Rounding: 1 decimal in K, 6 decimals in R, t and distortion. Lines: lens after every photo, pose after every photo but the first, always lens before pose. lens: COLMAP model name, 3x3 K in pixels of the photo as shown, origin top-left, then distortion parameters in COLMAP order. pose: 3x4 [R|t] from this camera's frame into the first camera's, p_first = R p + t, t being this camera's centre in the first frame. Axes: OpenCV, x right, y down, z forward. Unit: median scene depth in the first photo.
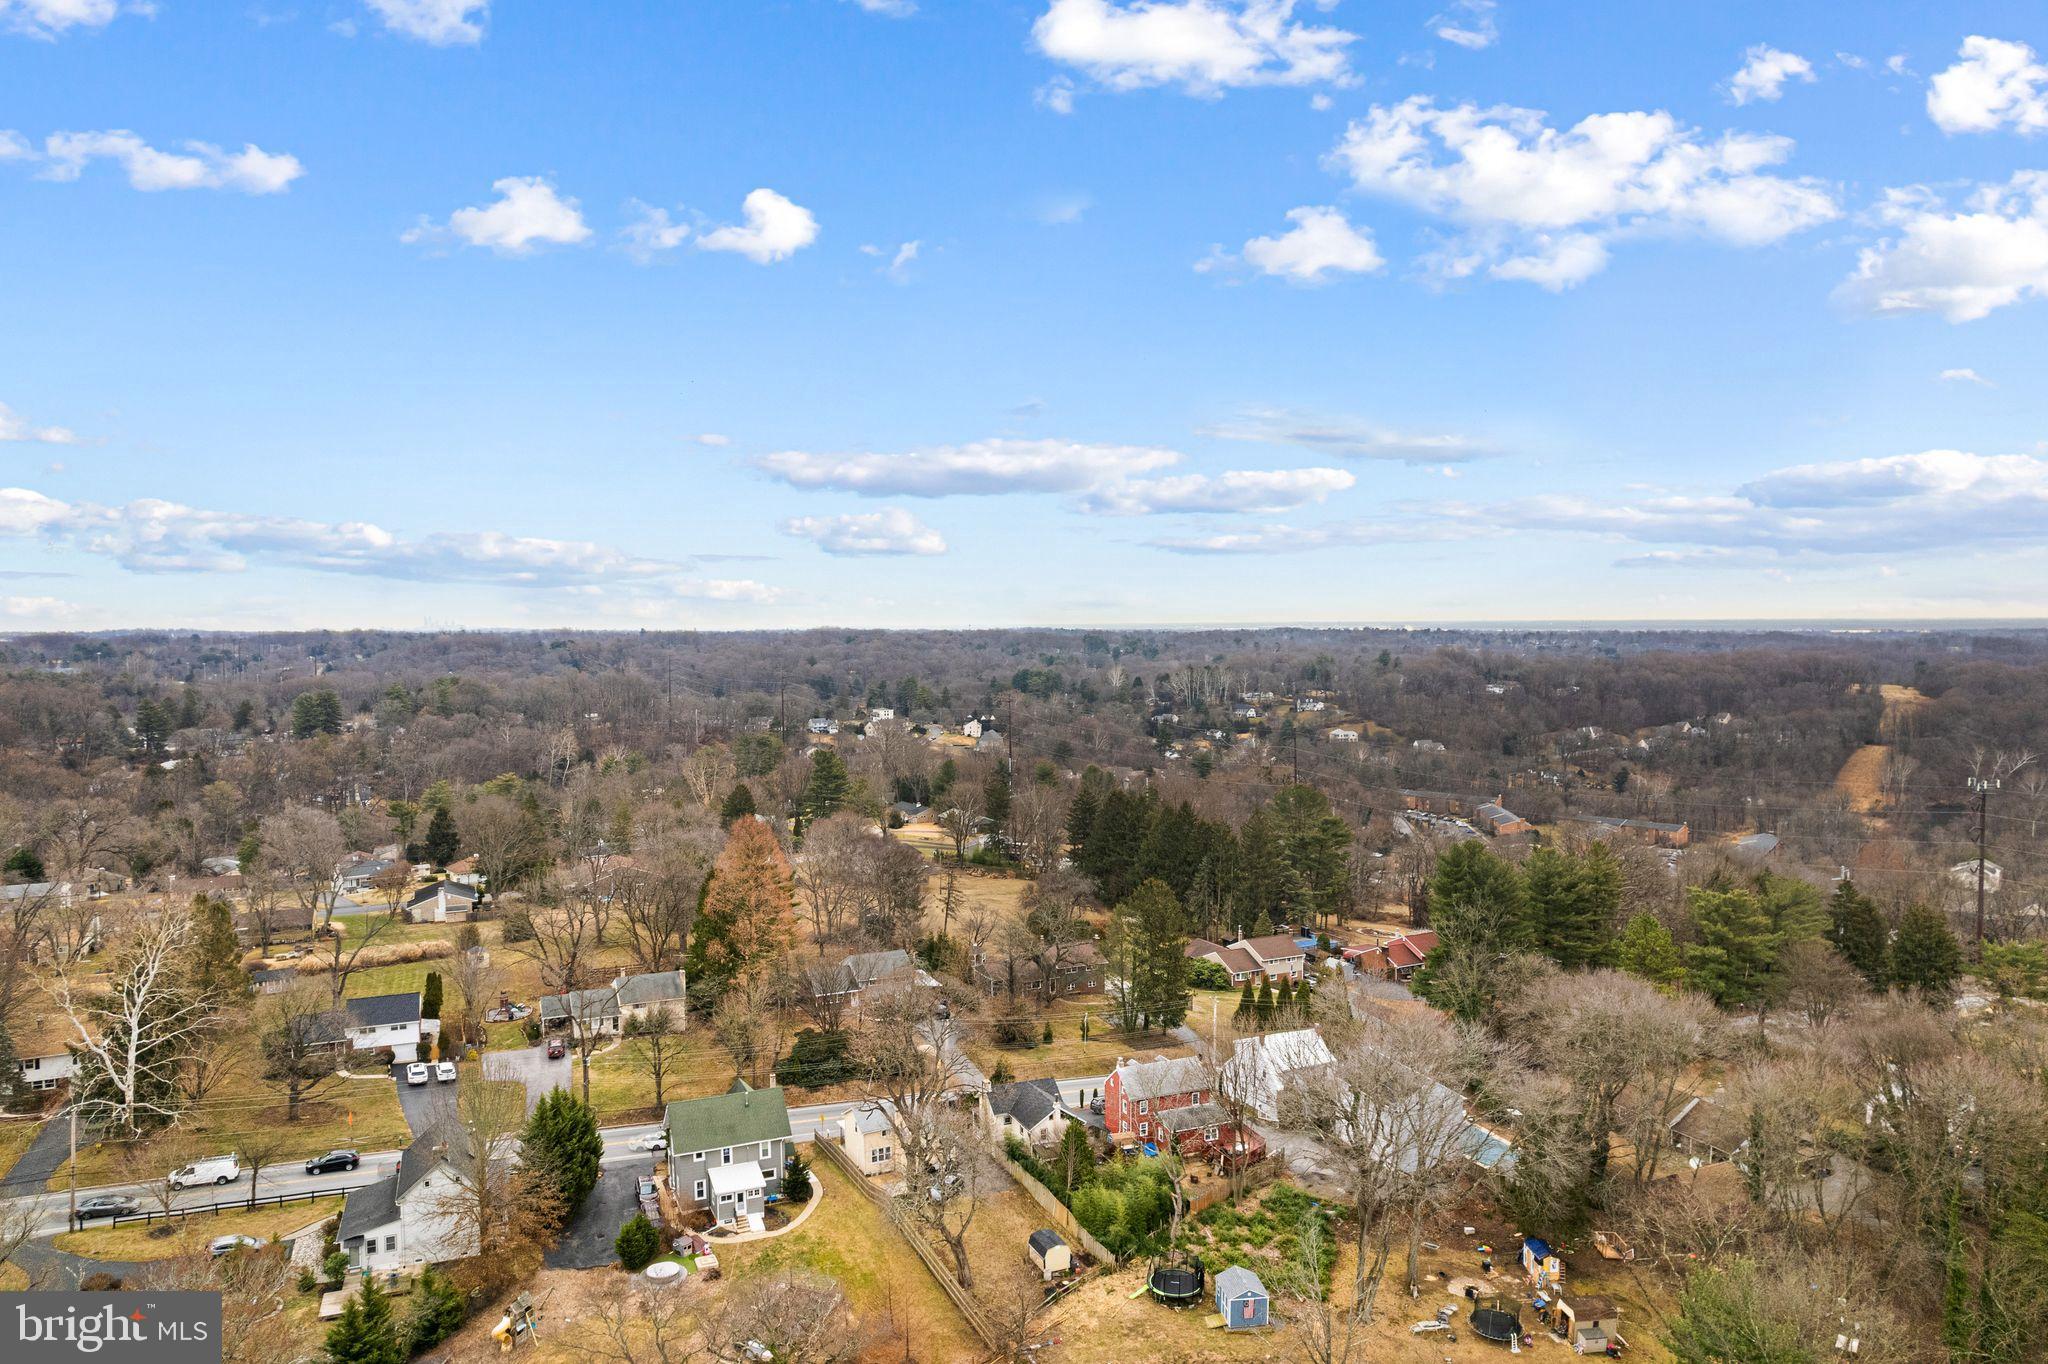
lens RADIAL K [[978.4, 0, 1024.7], [0, 978.4, 681.9], [0, 0, 1]] dist [0.008118, 0.000513]
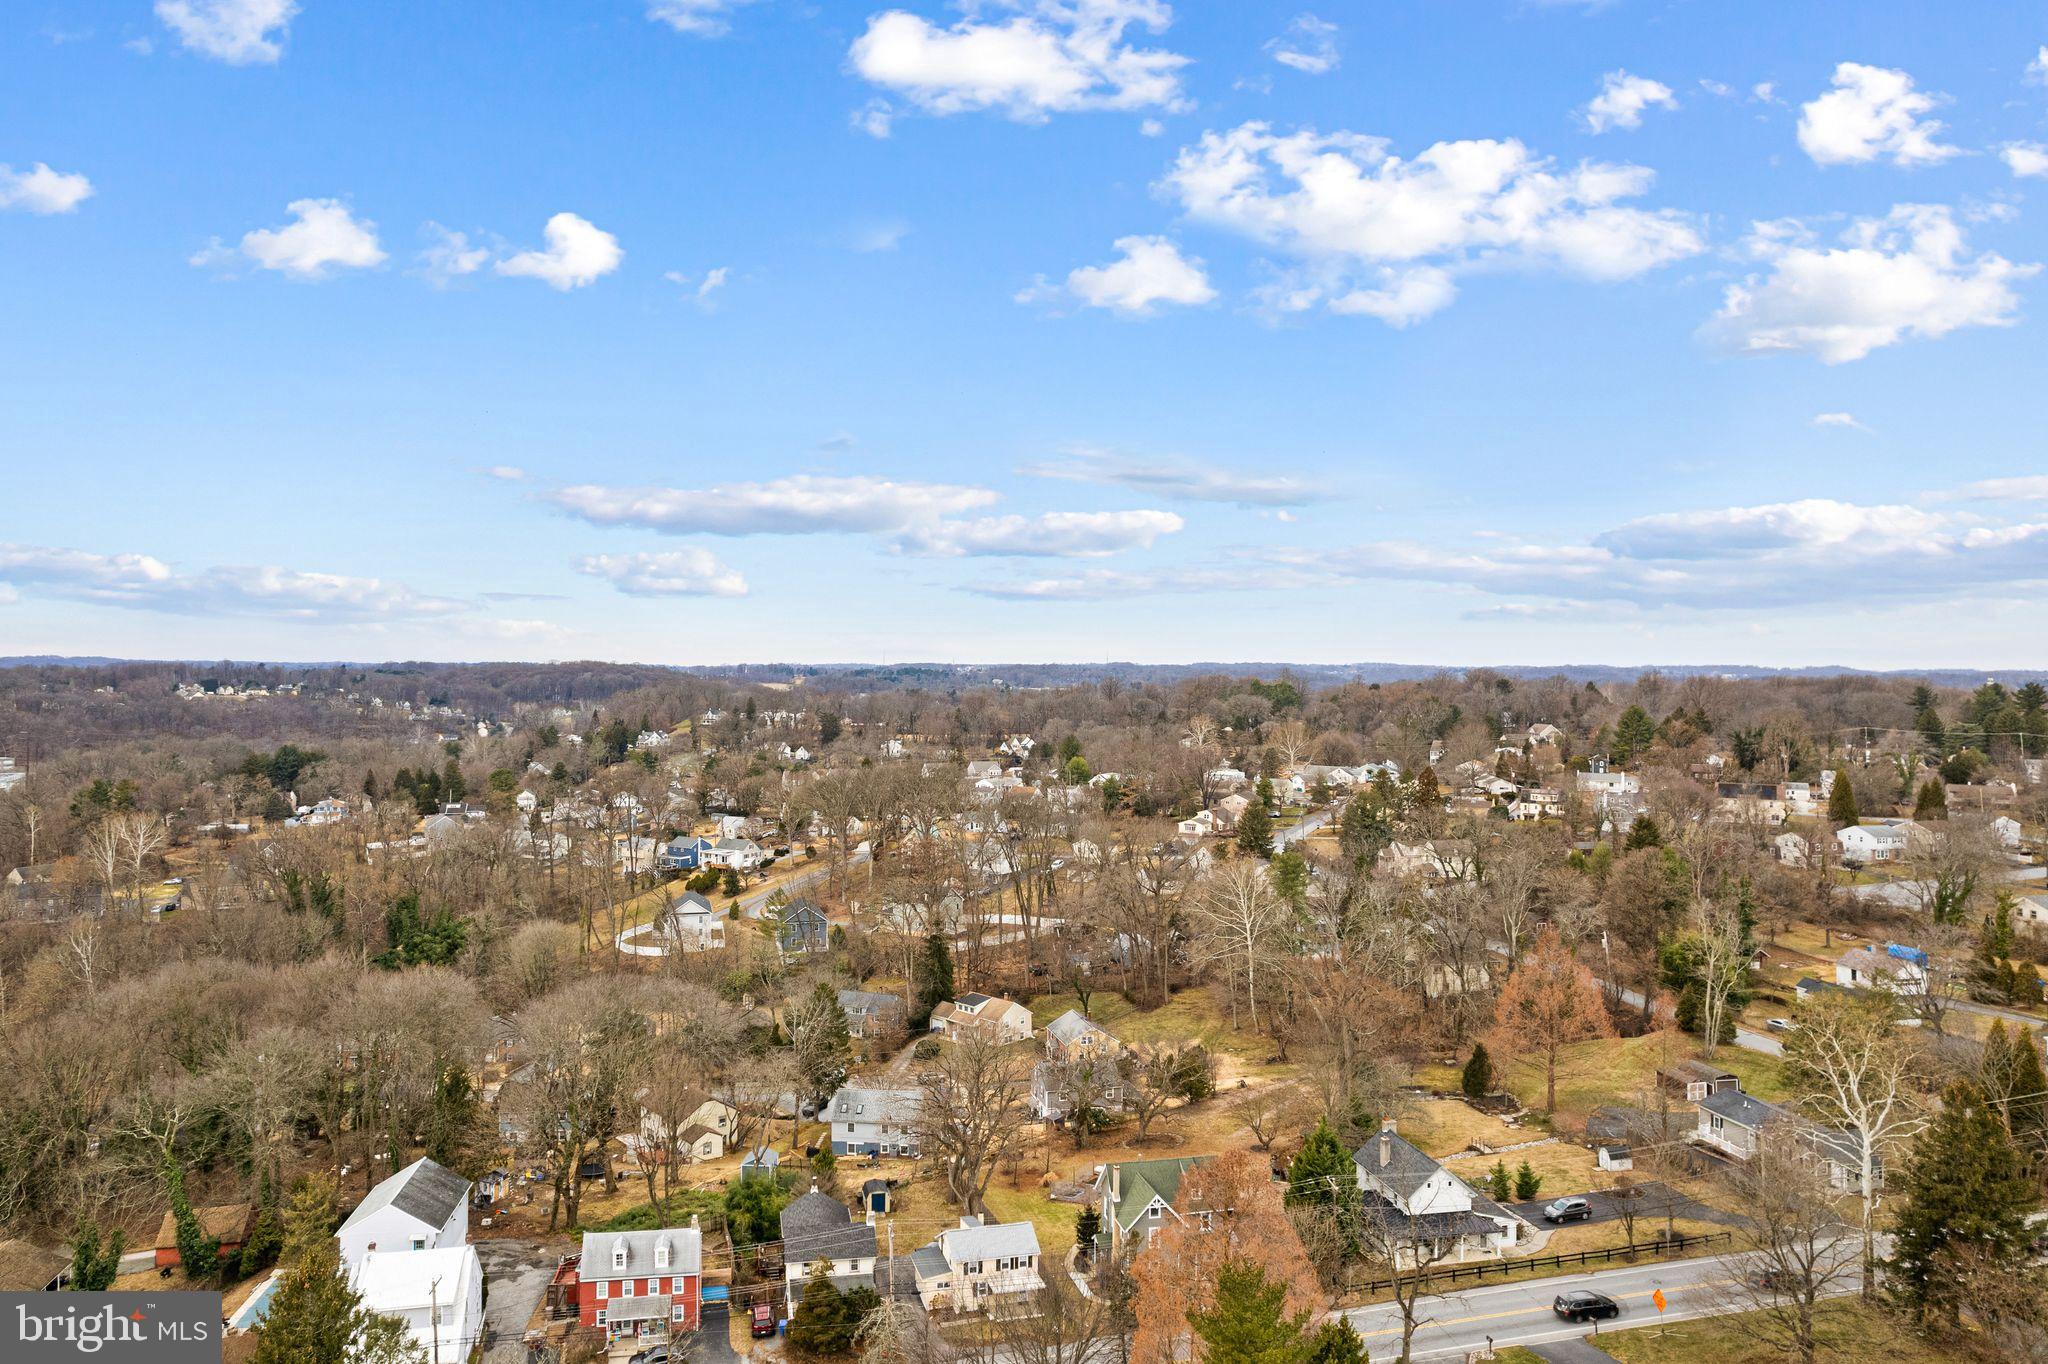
lens RADIAL K [[978.4, 0, 1019.2], [0, 978.4, 687.3], [0, 0, 1]] dist [0.008118, 0.000513]
pose [[0.999684, 0.015621, -0.019712, 0.200743], [-0.016170, 0.999476, -0.028038, -0.020100], [0.019264, 0.028348, 0.999412, 0.063398]]
